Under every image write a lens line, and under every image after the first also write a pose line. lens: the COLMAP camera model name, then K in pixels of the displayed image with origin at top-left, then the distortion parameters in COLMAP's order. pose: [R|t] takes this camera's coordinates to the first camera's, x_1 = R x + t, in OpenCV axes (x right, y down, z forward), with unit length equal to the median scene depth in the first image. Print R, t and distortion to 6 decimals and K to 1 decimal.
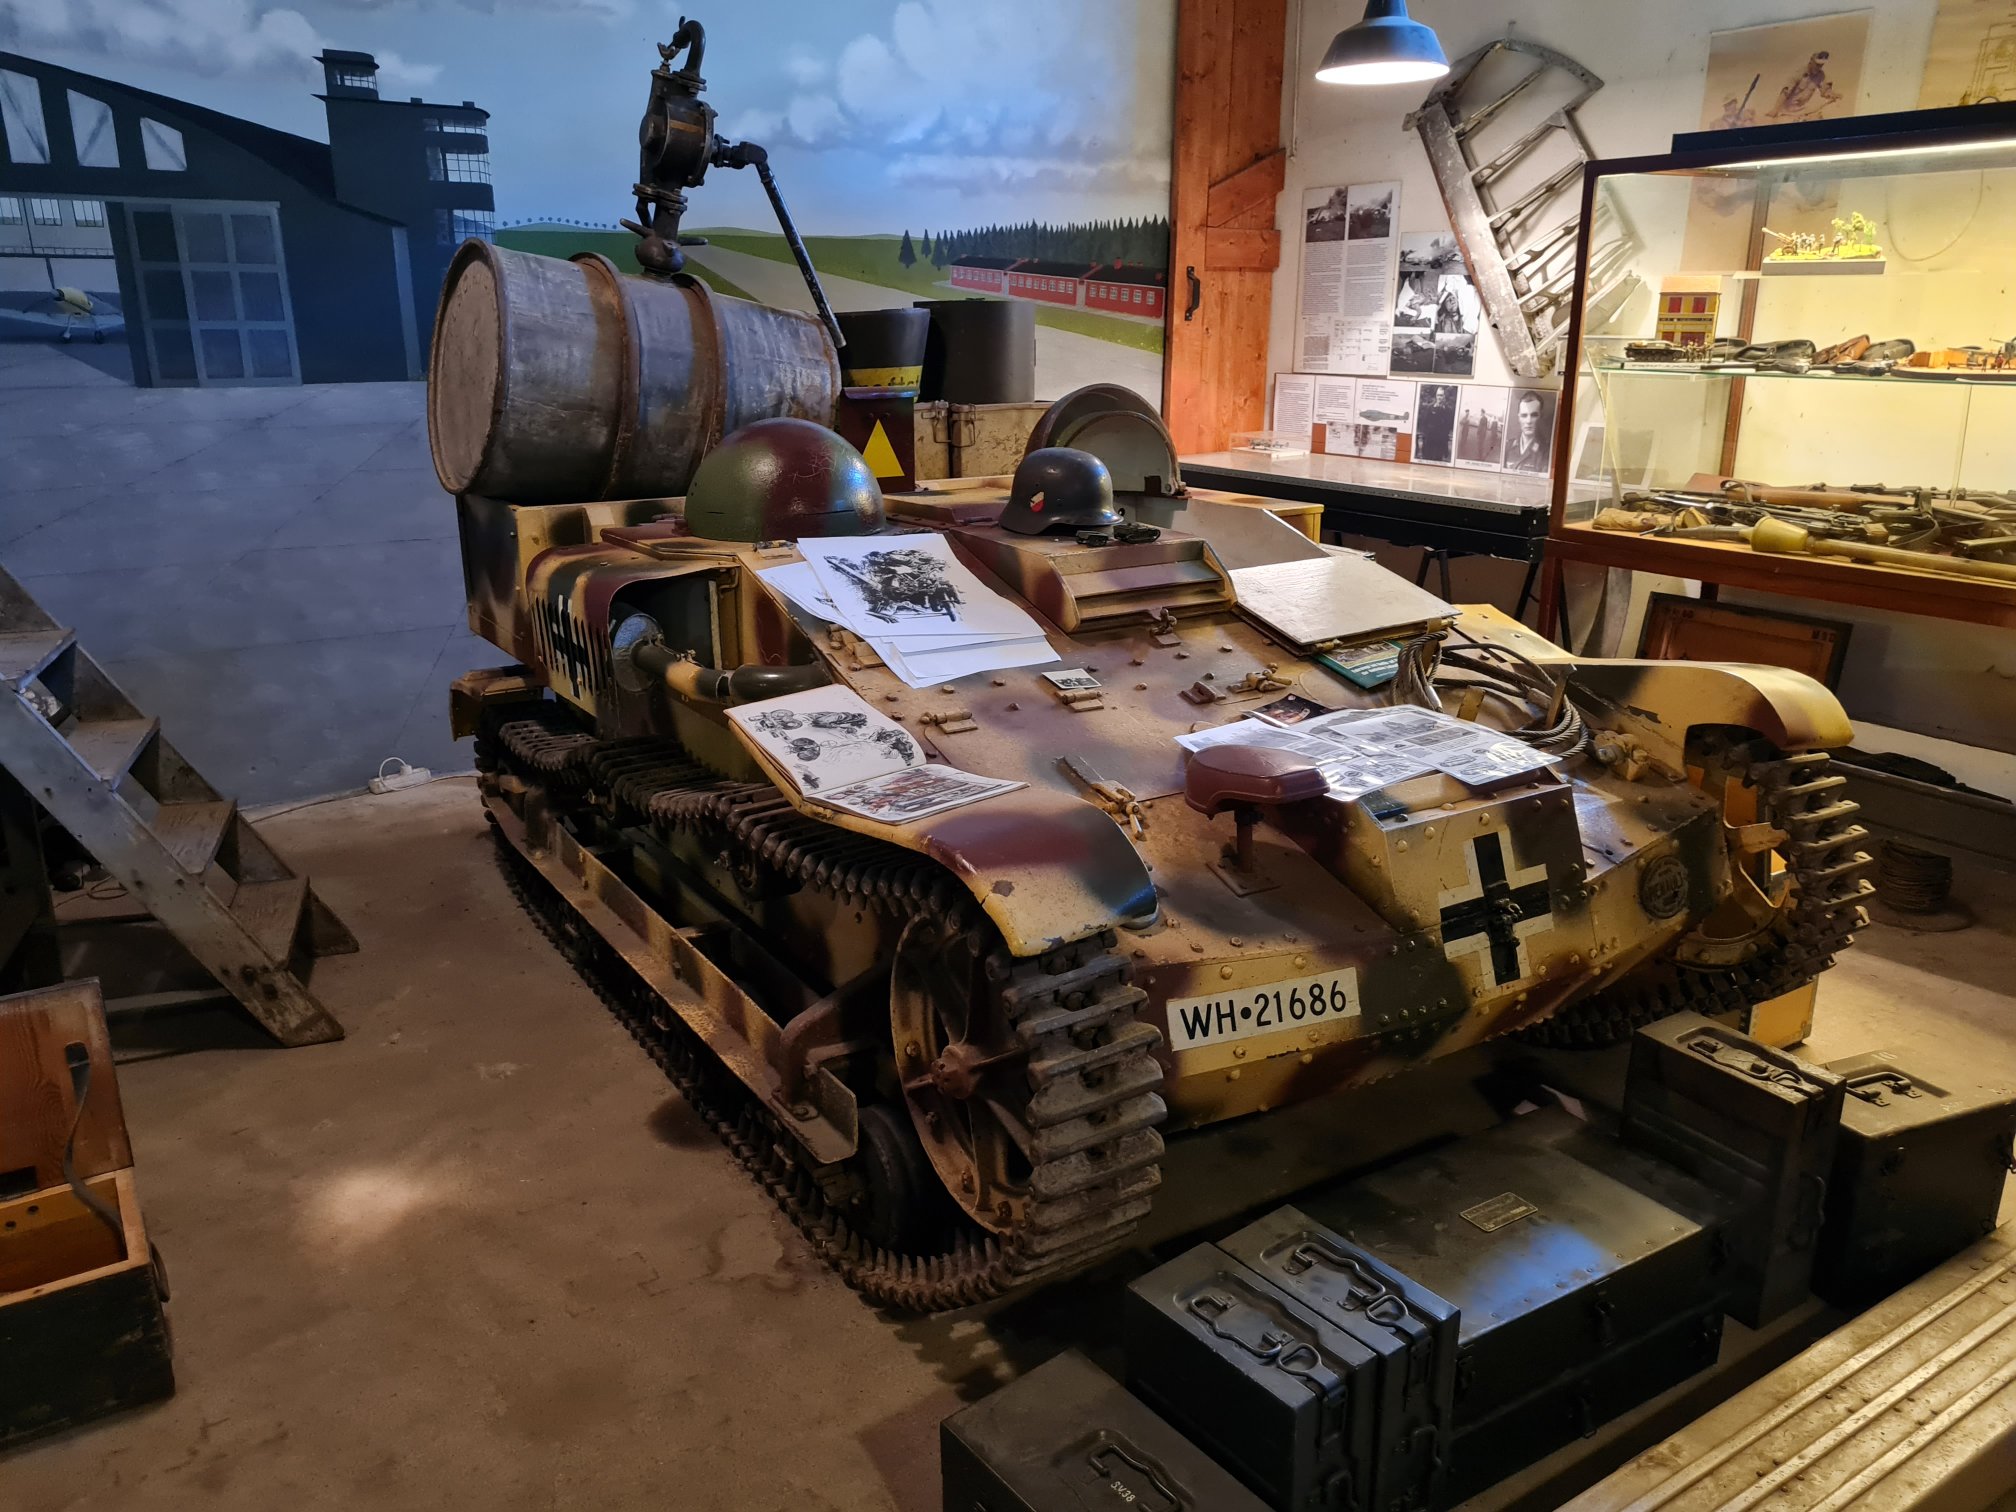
lens RADIAL K [[1534.3, 0, 1008.0], [0, 1534.3, 756.0], [0, 0, 1]] dist [0.028787, -0.001865]
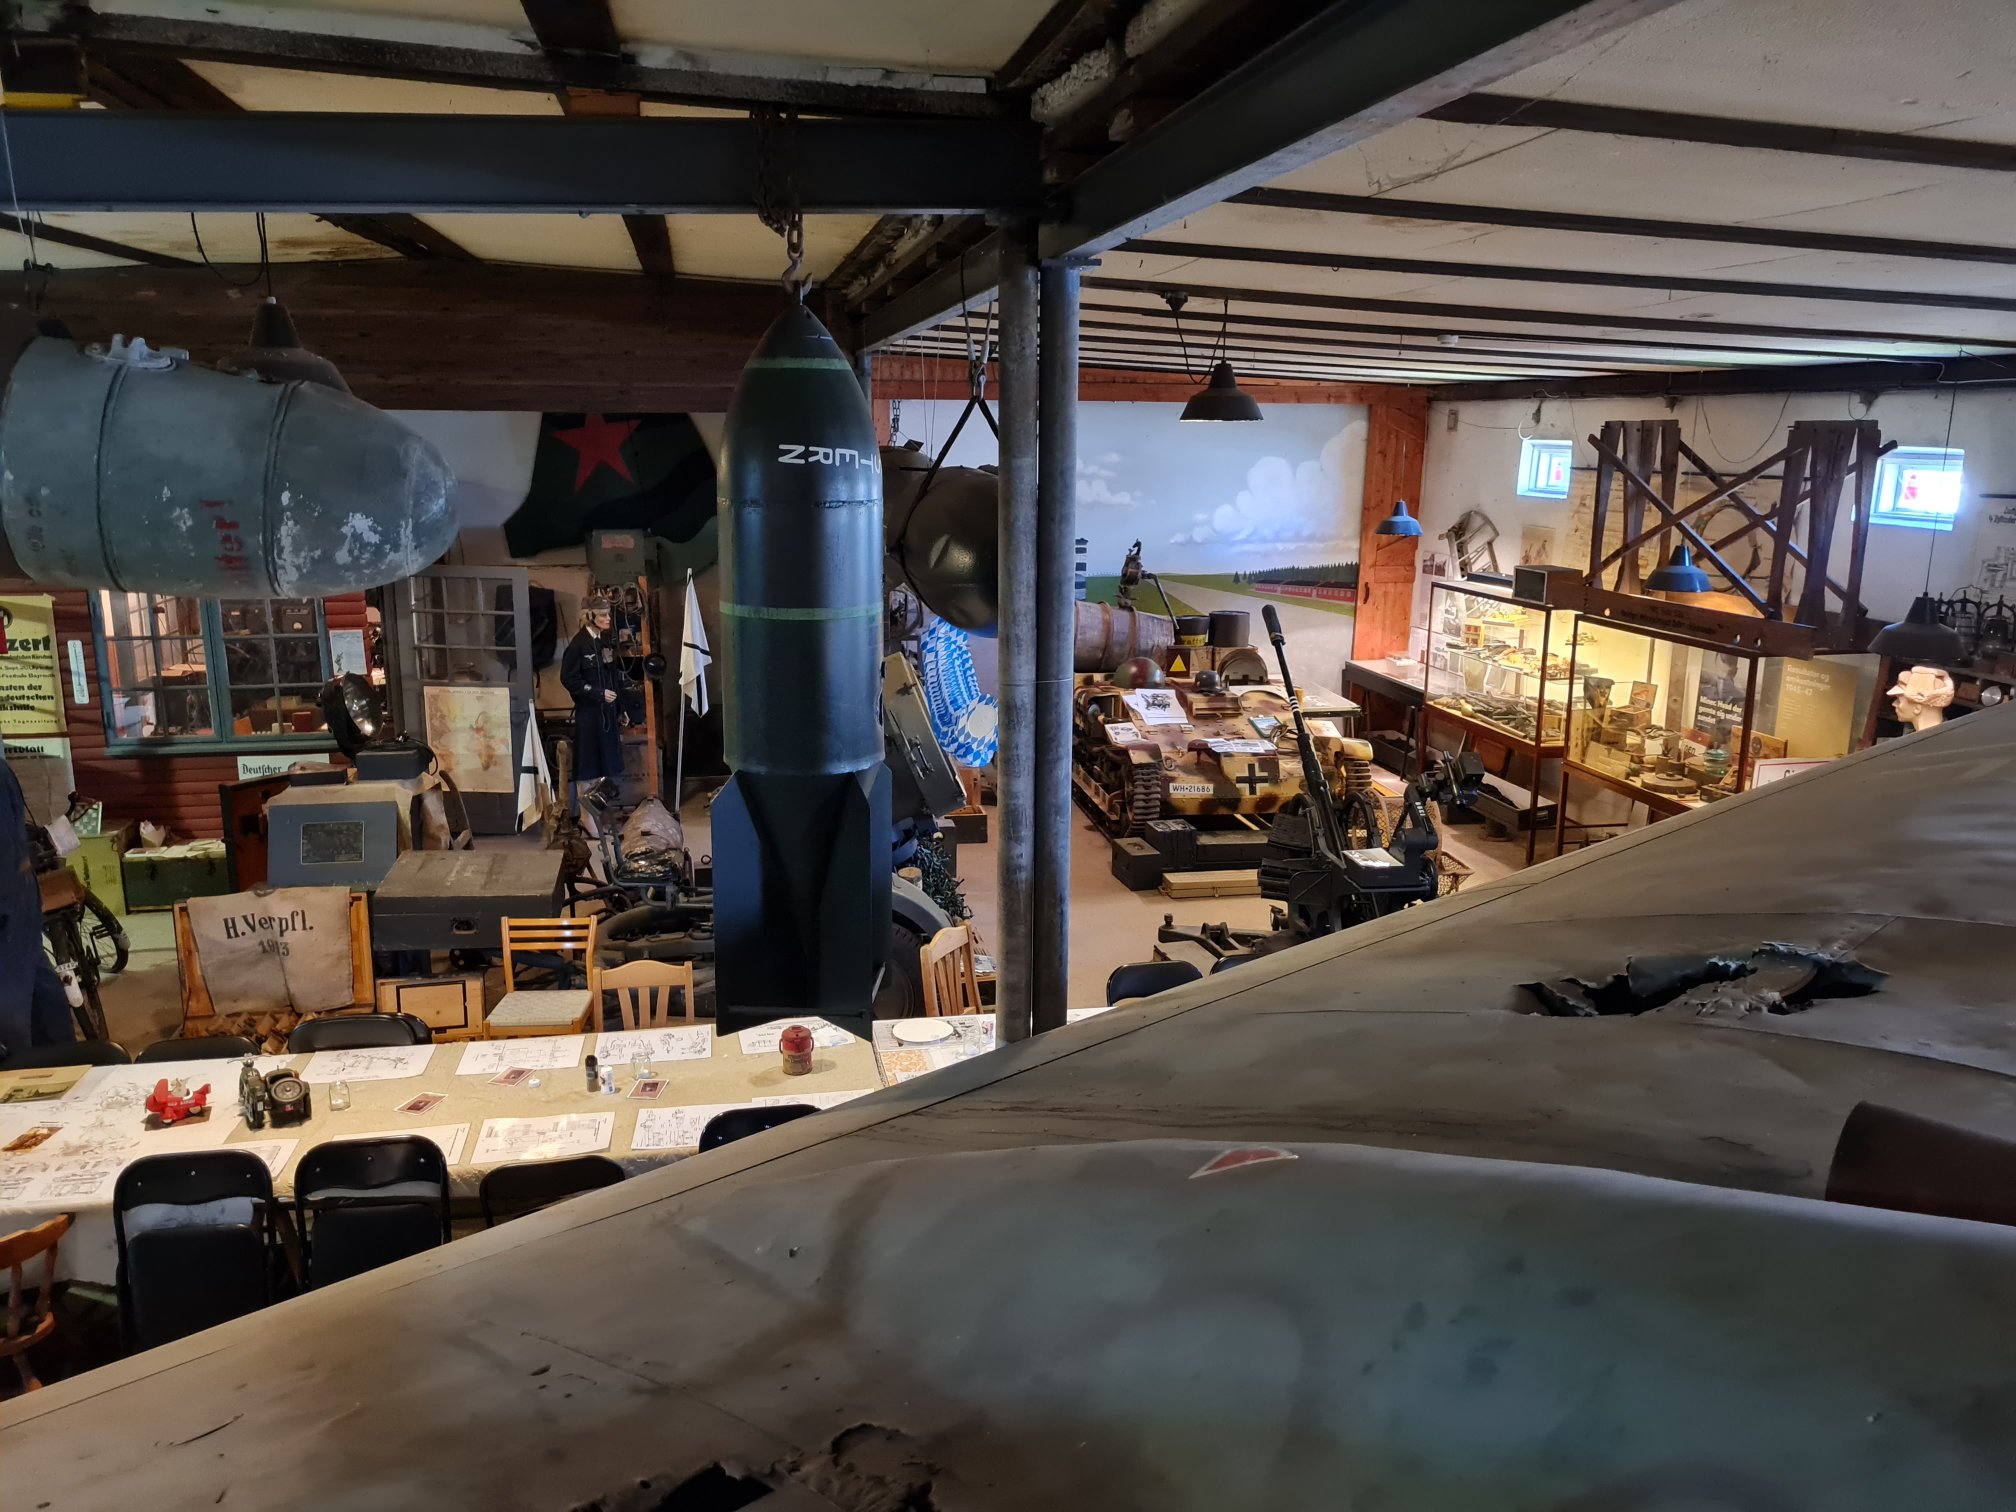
lens RADIAL K [[1534.3, 0, 1008.0], [0, 1534.3, 756.0], [0, 0, 1]] dist [0.028787, -0.001865]
pose [[0.922015, 0.093666, -0.375653, 0.622551], [-0.121155, 0.991365, -0.050178, 0.159047], [0.367709, 0.091777, 0.925401, -1.630628]]
